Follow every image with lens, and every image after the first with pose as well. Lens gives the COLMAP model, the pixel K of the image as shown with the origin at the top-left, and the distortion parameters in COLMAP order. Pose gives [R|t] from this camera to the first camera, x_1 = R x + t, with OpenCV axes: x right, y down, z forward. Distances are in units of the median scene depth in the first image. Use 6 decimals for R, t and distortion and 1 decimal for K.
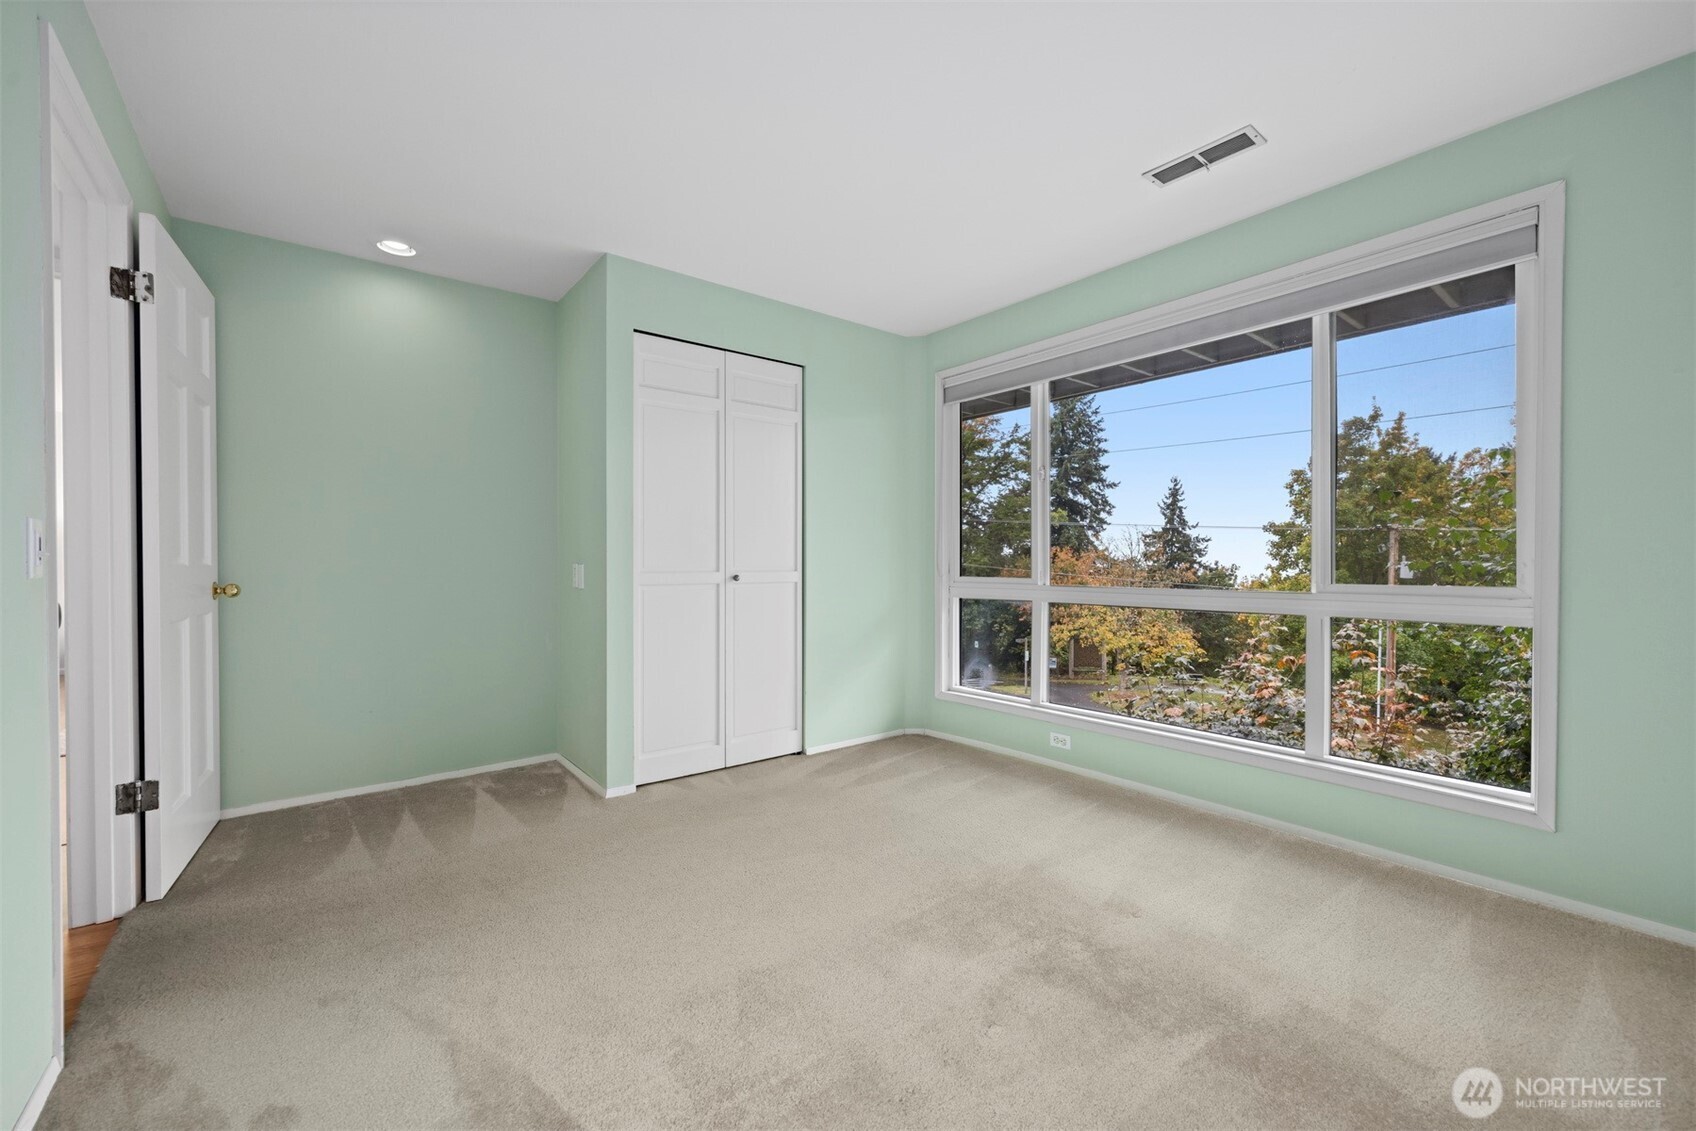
lens RADIAL K [[652.6, 0, 850.4], [0, 652.6, 562.9], [0, 0, 1]] dist [0.000829, 0.000093]
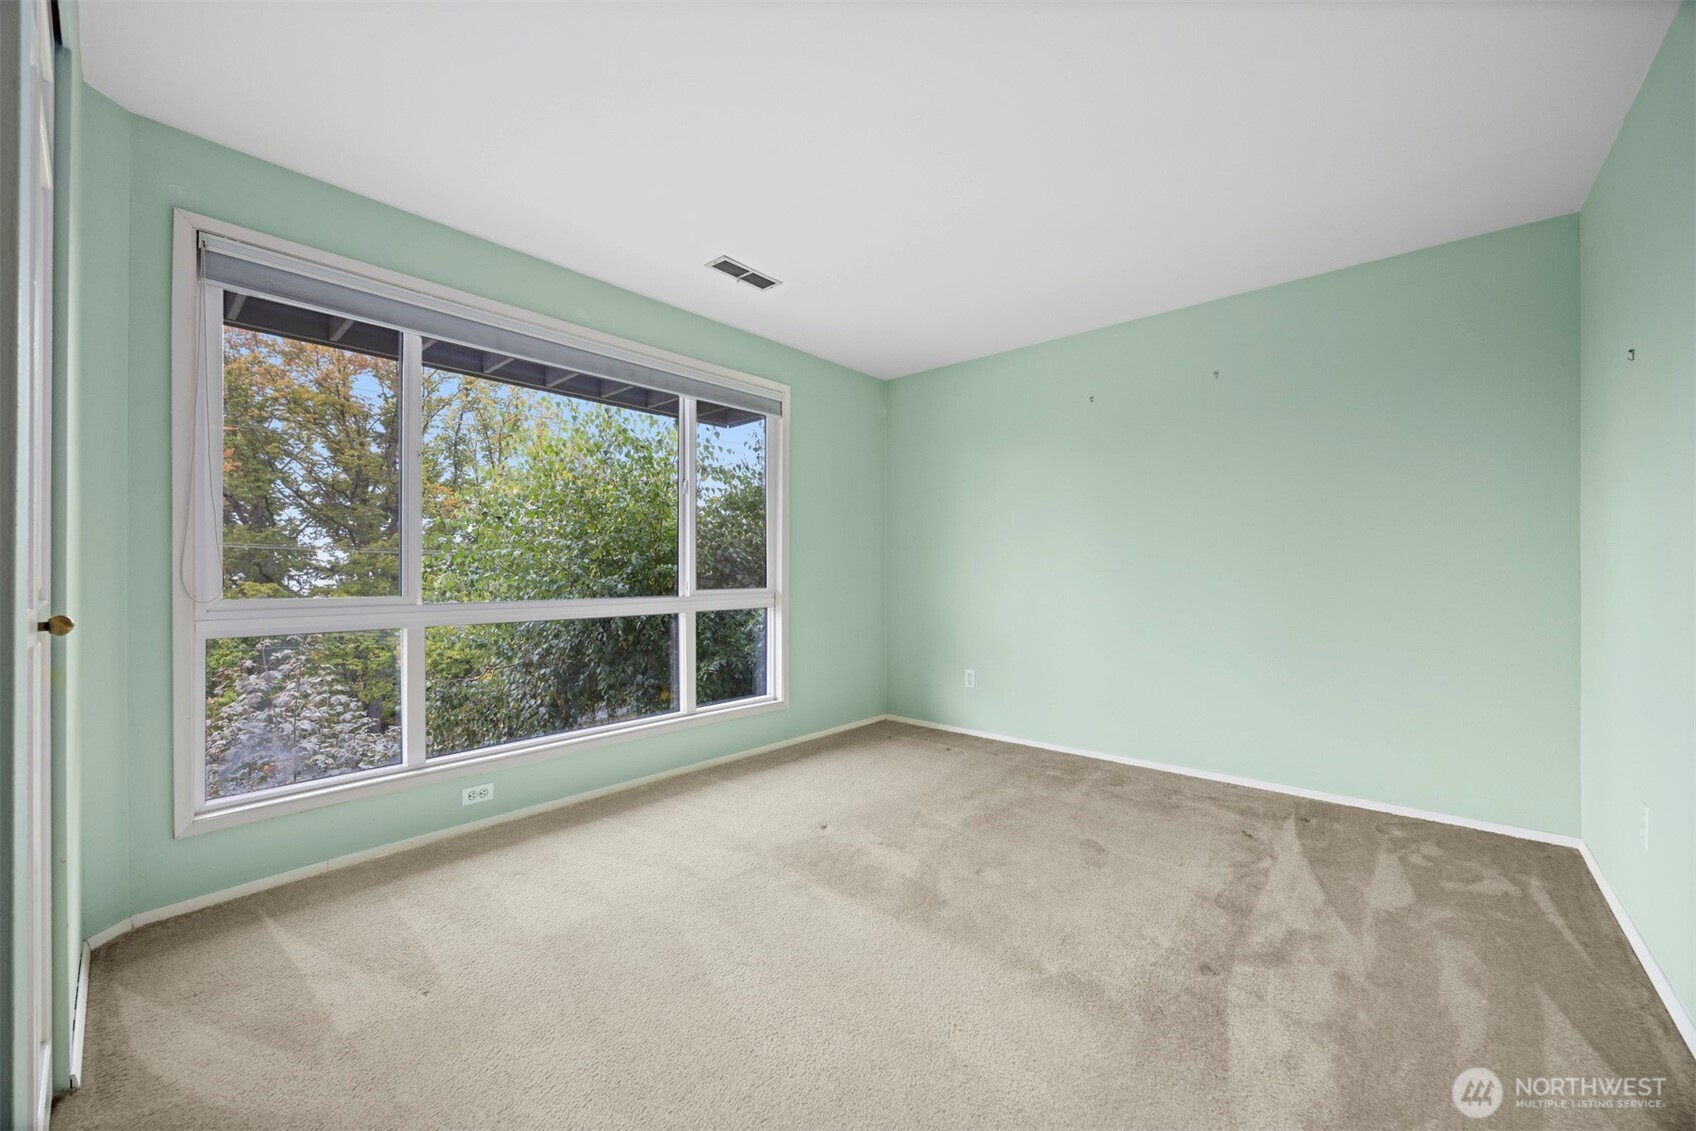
lens RADIAL K [[652.6, 0, 839.5], [0, 652.6, 573.9], [0, 0, 1]] dist [0.000829, 0.000093]
pose [[-0.143324, 0.002693, 0.989672, -0.601409], [0.002893, 0.999993, -0.002302, 0.001489], [-0.989672, 0.002533, -0.143331, 0.734876]]
